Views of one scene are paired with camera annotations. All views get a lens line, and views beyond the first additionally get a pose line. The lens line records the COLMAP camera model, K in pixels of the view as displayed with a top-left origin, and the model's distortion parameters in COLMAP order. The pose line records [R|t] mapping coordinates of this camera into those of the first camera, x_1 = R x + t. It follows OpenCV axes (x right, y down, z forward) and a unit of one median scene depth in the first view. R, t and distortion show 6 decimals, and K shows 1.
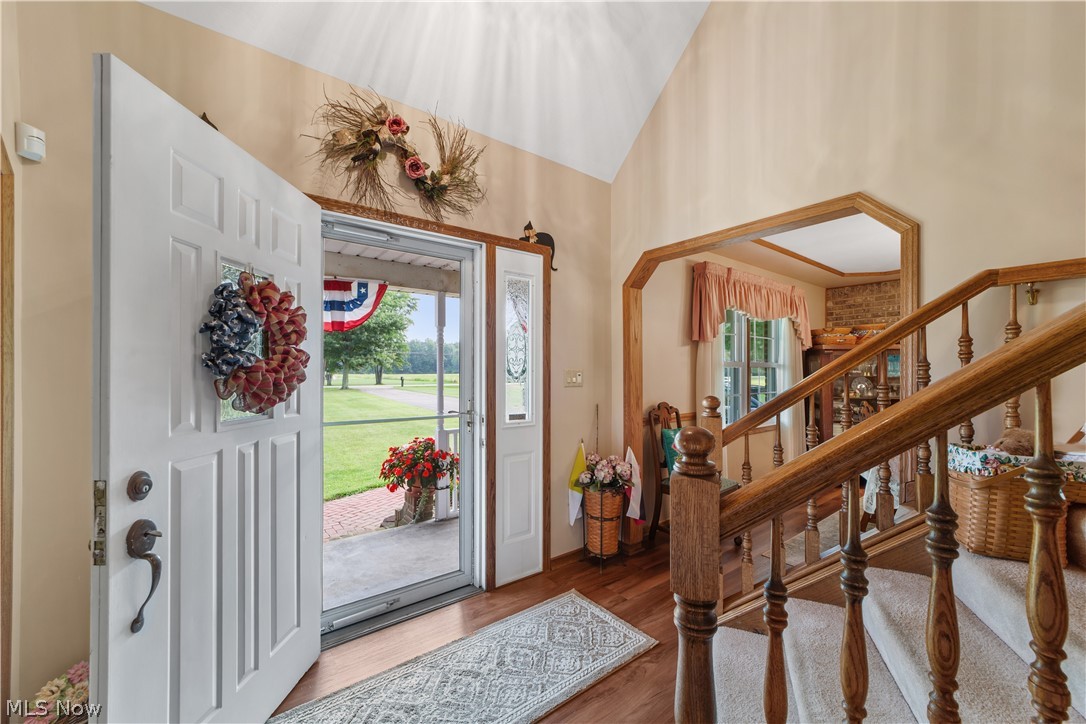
lens RADIAL K [[426.2, 0, 539.9], [0, 426.2, 370.8], [0, 0, 1]] dist [0.000351, 0.000417]
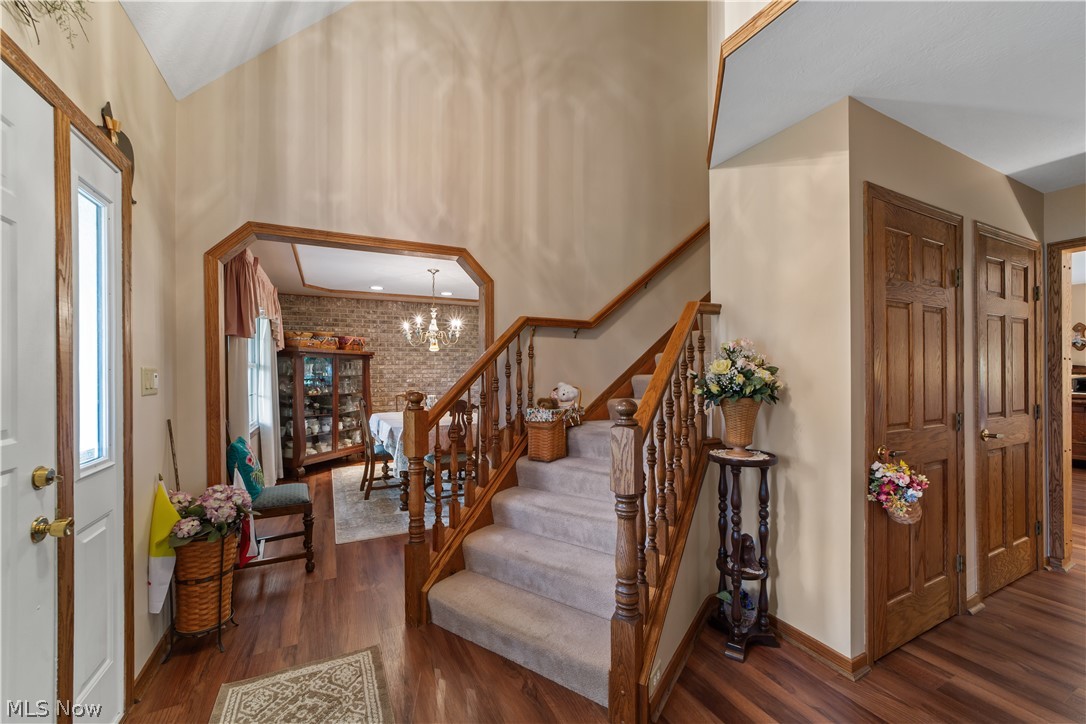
lens RADIAL K [[426.2, 0, 536.5], [0, 426.2, 371.2], [0, 0, 1]] dist [0.000351, 0.000417]
pose [[0.210776, -0.001973, 0.977532, -0.255524], [0.006828, 0.999977, 0.000546, 0.003163], [-0.977511, 0.006560, 0.210784, 0.183093]]
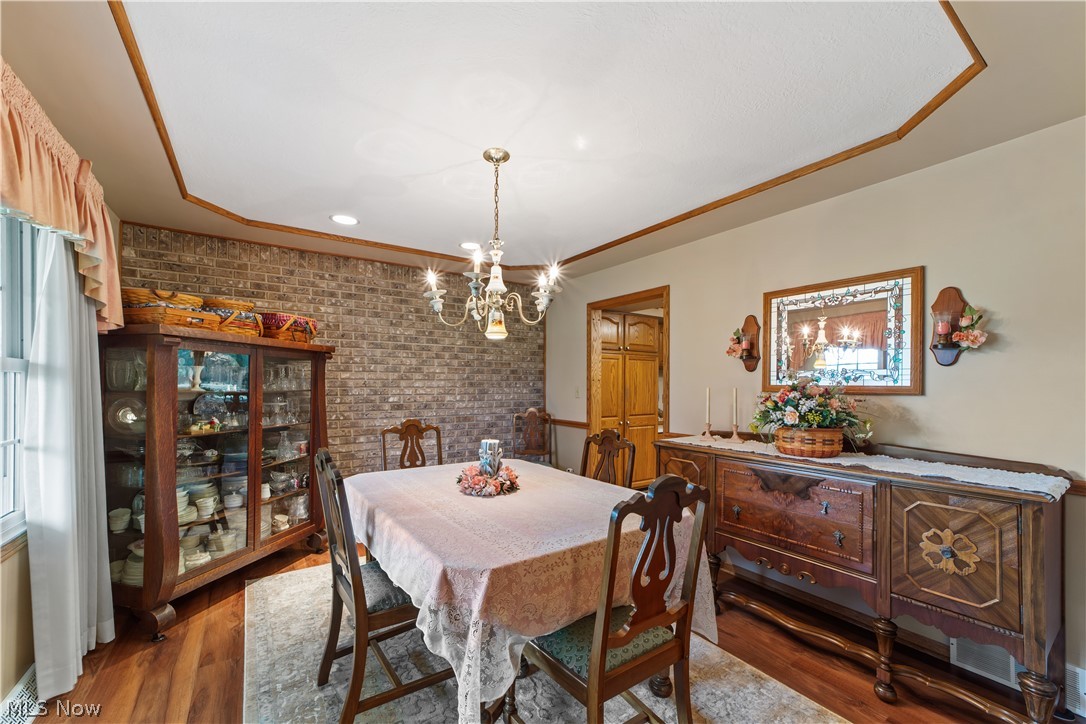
lens RADIAL K [[426.2, 0, 536.7], [0, 426.2, 383.6], [0, 0, 1]] dist [0.000351, 0.000417]
pose [[0.076605, 0.000878, 0.997061, 0.240946], [-0.002606, 0.999996, -0.000680, 0.001597], [-0.997058, -0.002546, 0.076607, 0.557036]]
